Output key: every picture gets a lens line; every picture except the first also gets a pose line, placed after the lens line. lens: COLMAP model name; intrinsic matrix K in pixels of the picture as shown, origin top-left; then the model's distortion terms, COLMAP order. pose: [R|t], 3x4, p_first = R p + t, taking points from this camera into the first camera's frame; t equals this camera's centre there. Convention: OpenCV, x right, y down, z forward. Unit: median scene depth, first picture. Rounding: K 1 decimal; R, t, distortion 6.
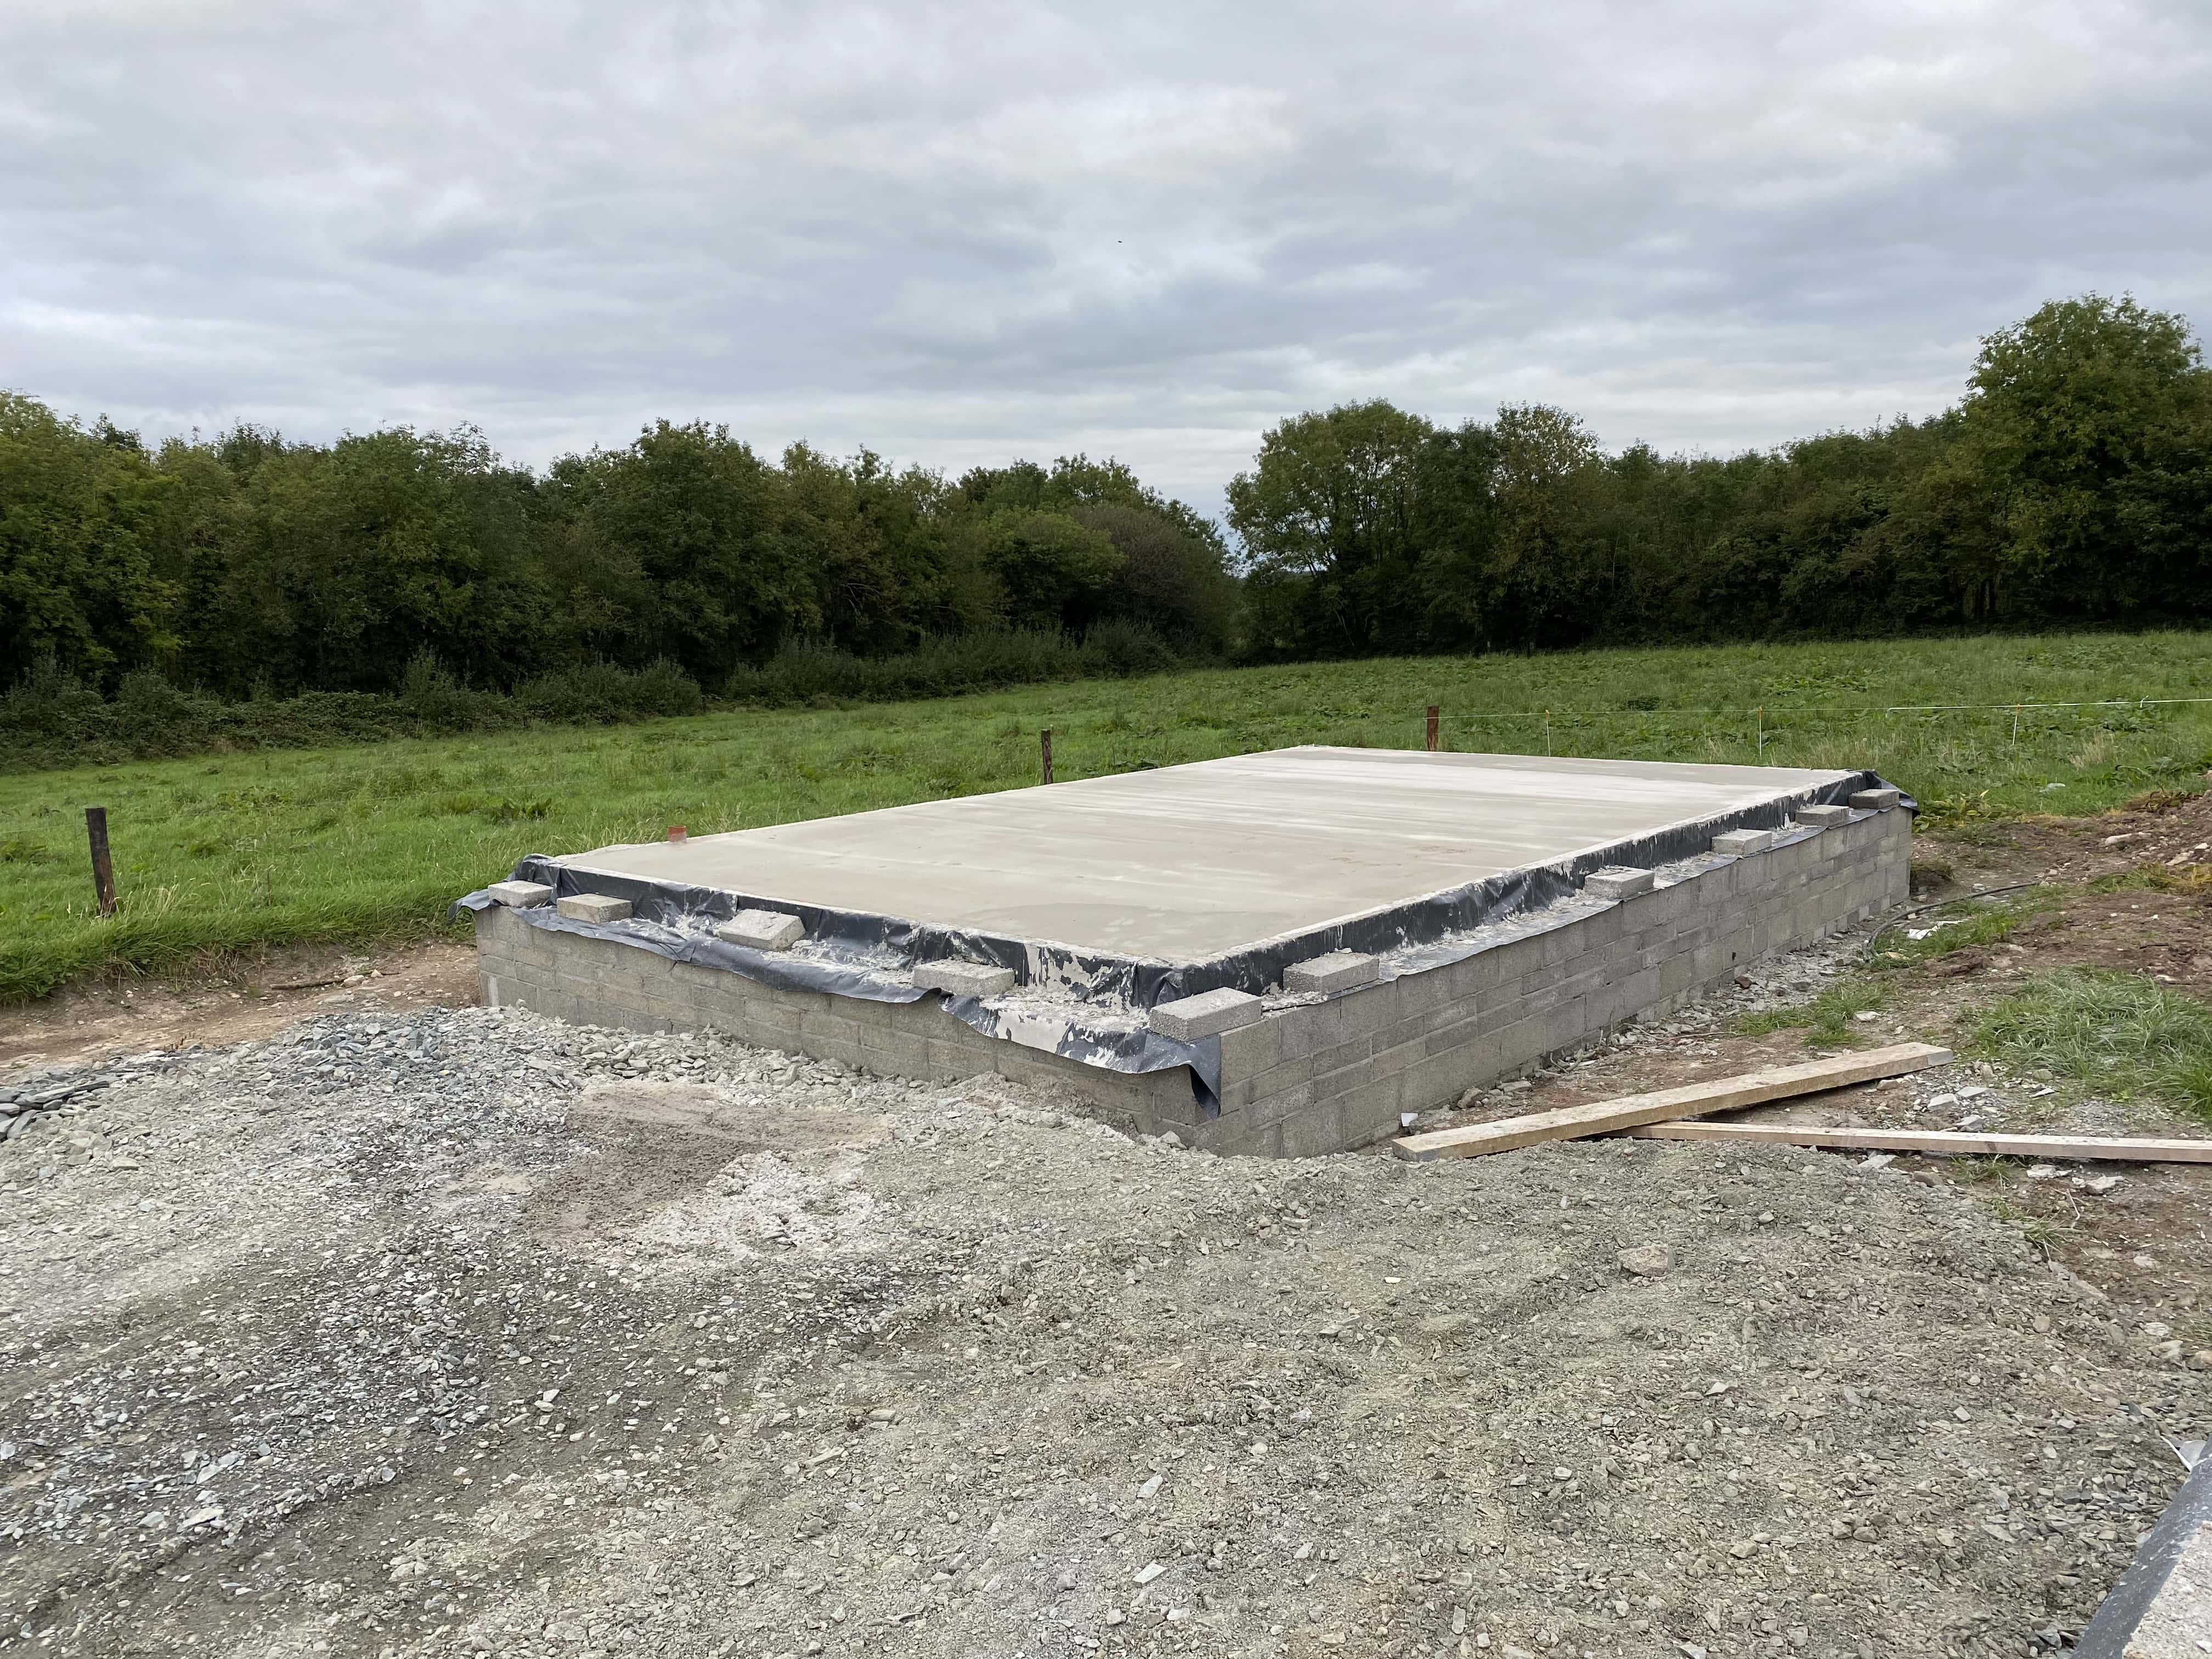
lens RADIAL K [[1700.7, 0, 1106.0], [0, 1700.7, 829.5], [0, 0, 1]] dist [0.003460, -0.000609]
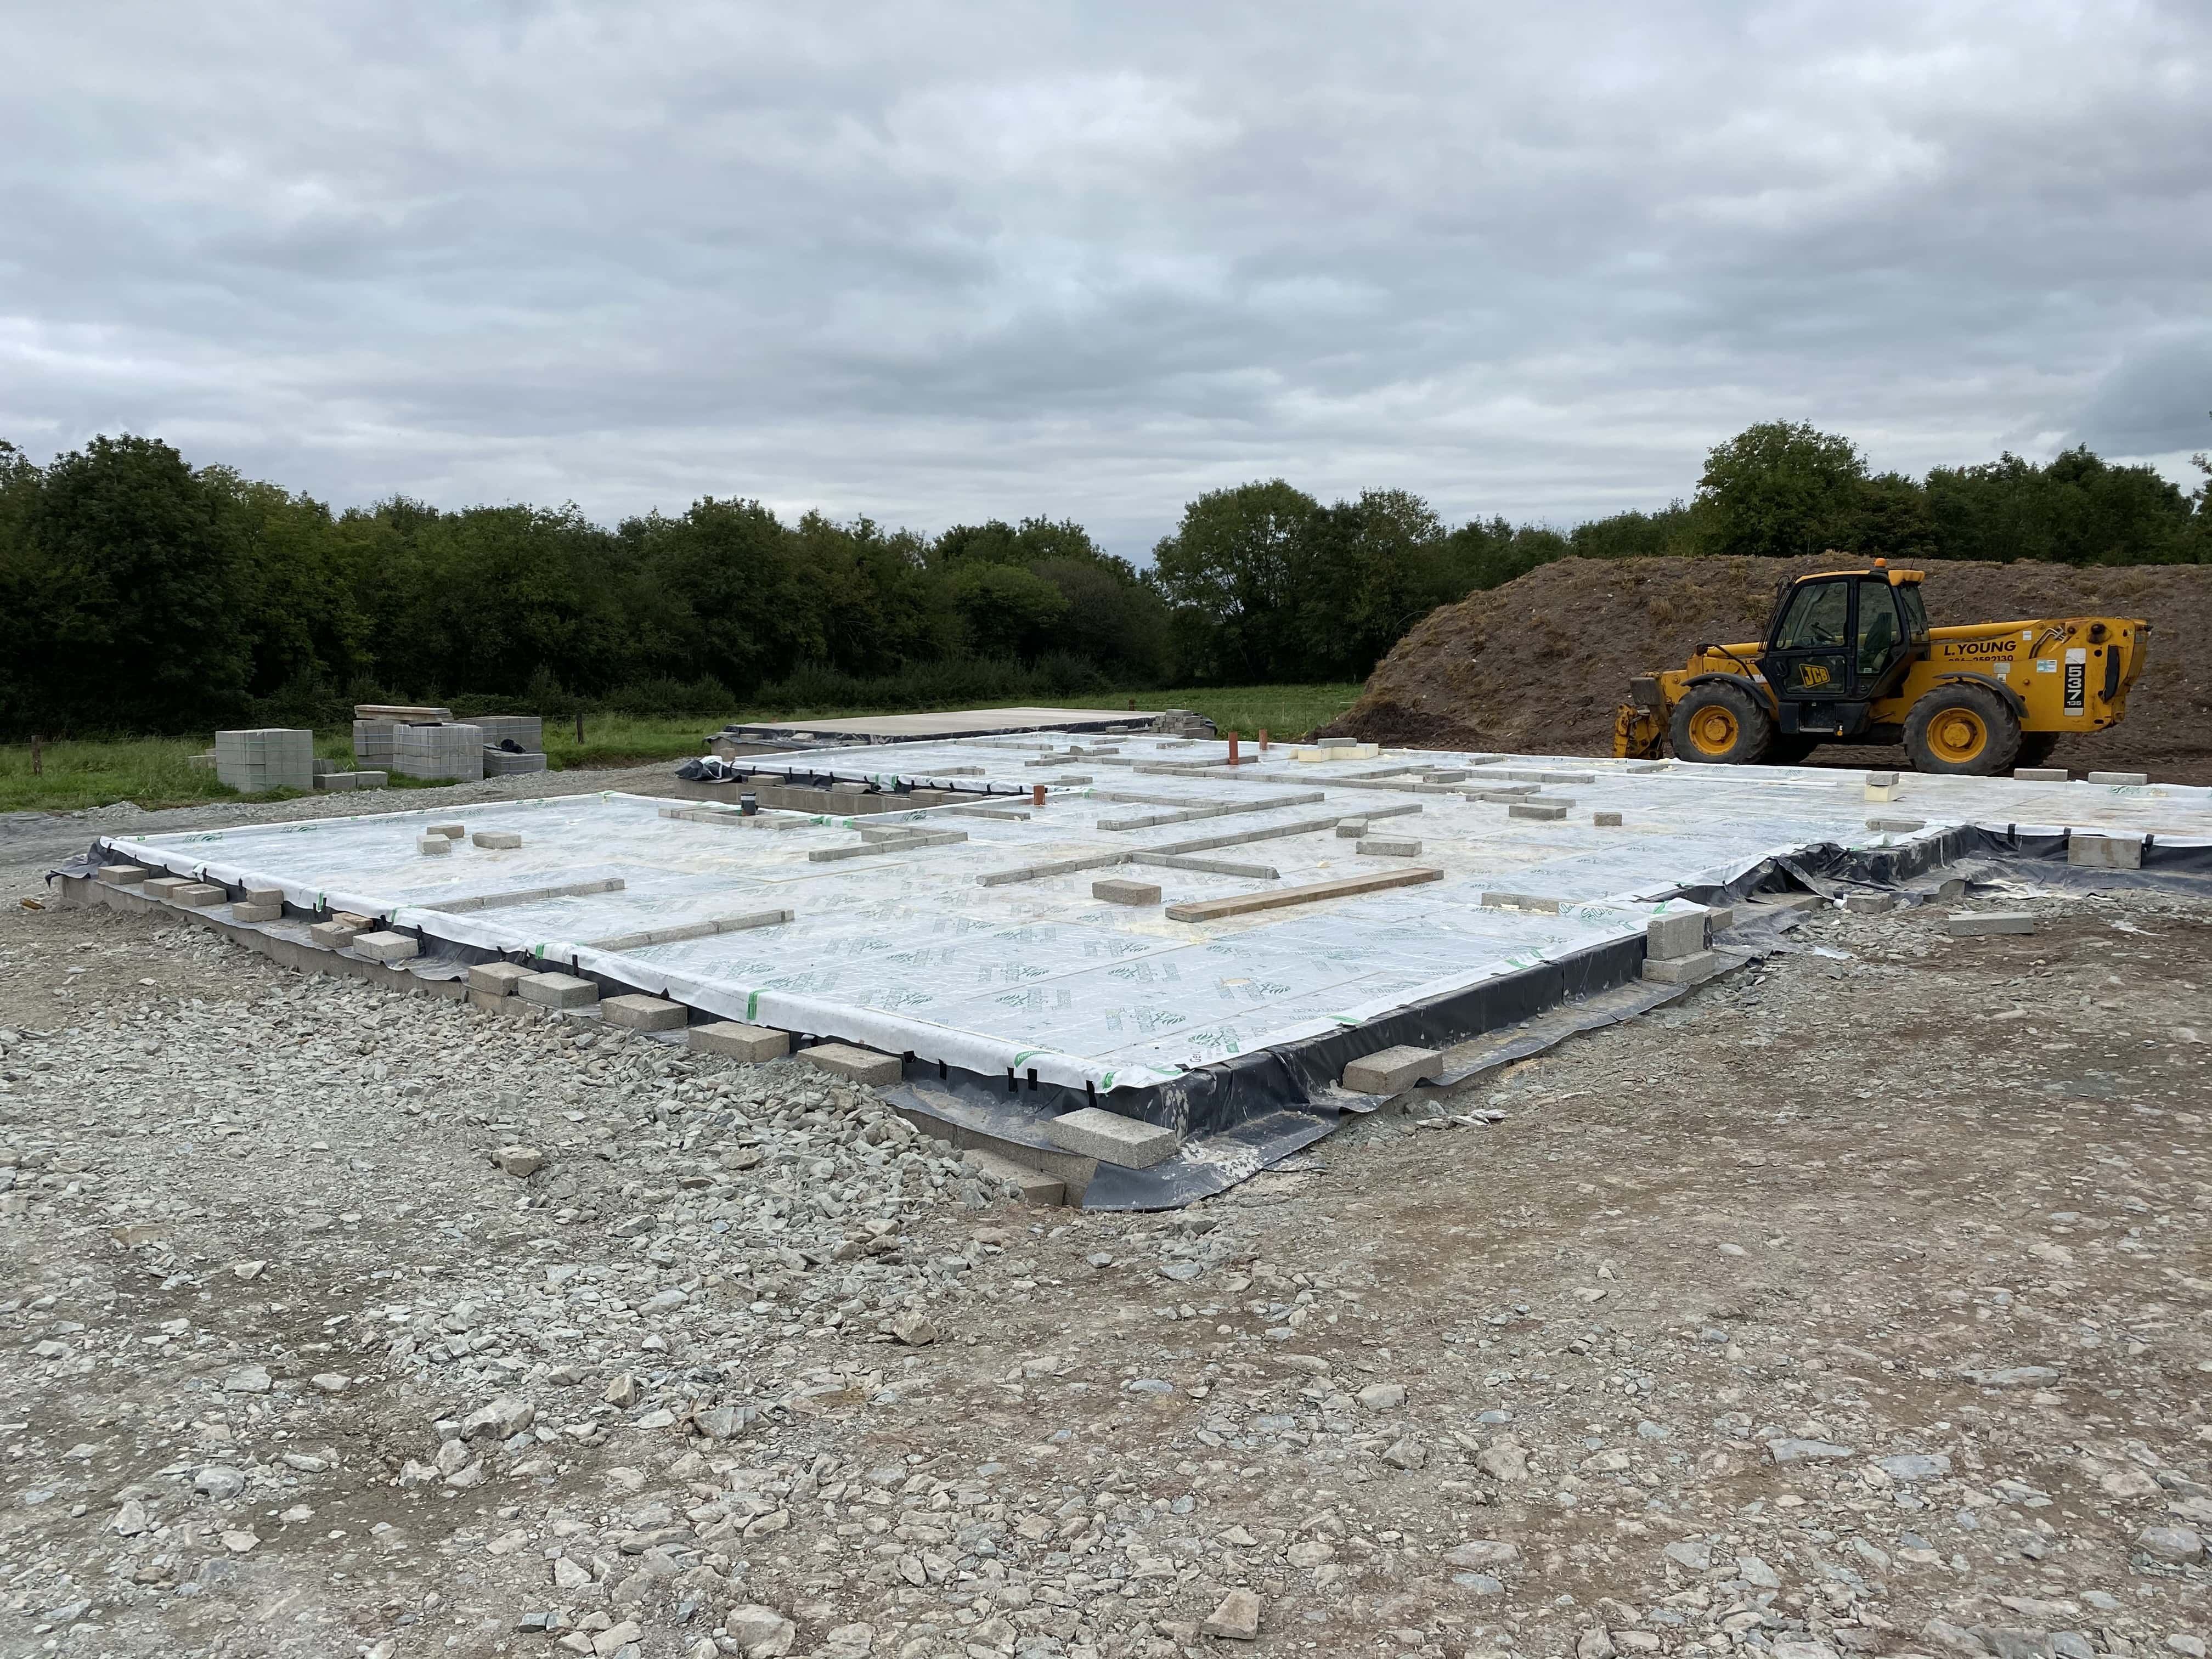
lens RADIAL K [[1735.8, 0, 1106.0], [0, 1735.8, 829.5], [0, 0, 1]] dist [0.007185, -0.002186]
pose [[0.999833, 0.017128, -0.006315, 0.052604], [-0.017249, 0.999658, -0.019631, 0.034202], [0.005976, 0.019737, 0.999787, -0.296901]]
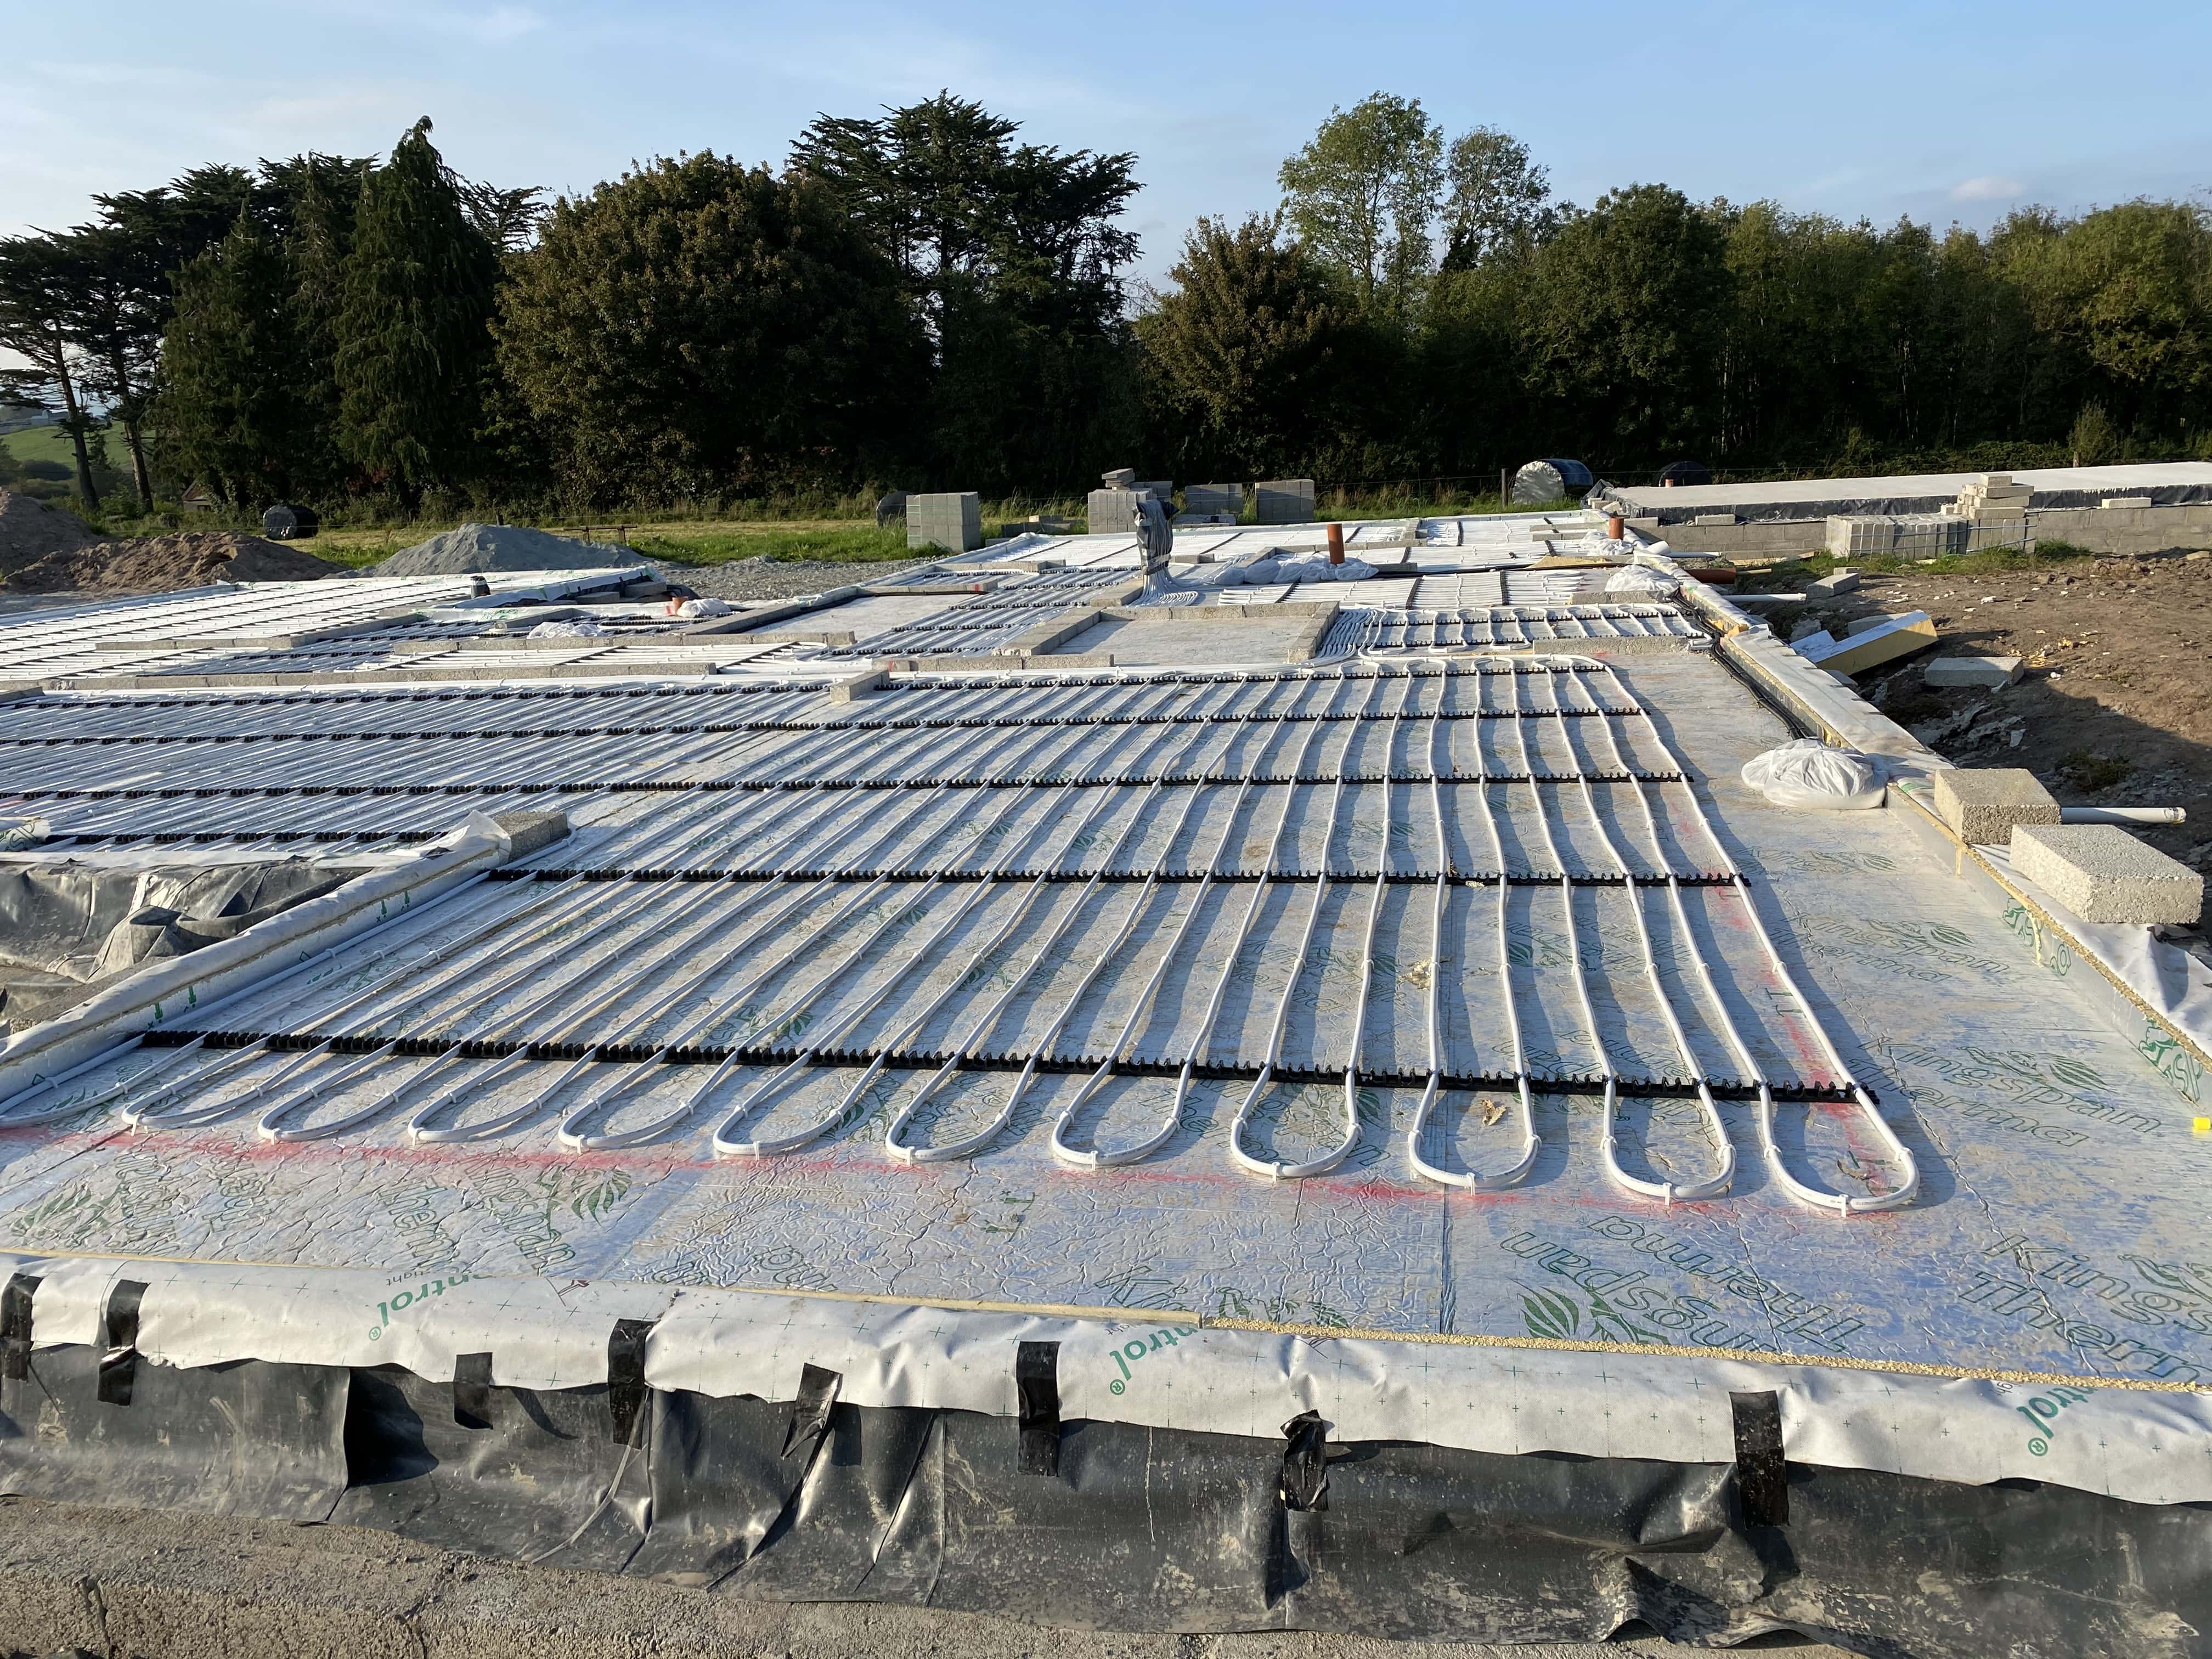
lens RADIAL K [[1700.7, 0, 1106.0], [0, 1700.7, 829.5], [0, 0, 1]] dist [0.003460, -0.000609]
pose [[0.502275, 0.198705, -0.841568, 0.204105], [-0.079341, 0.979724, 0.183972, 0.013511], [0.861060, -0.025634, 0.507857, -0.124542]]
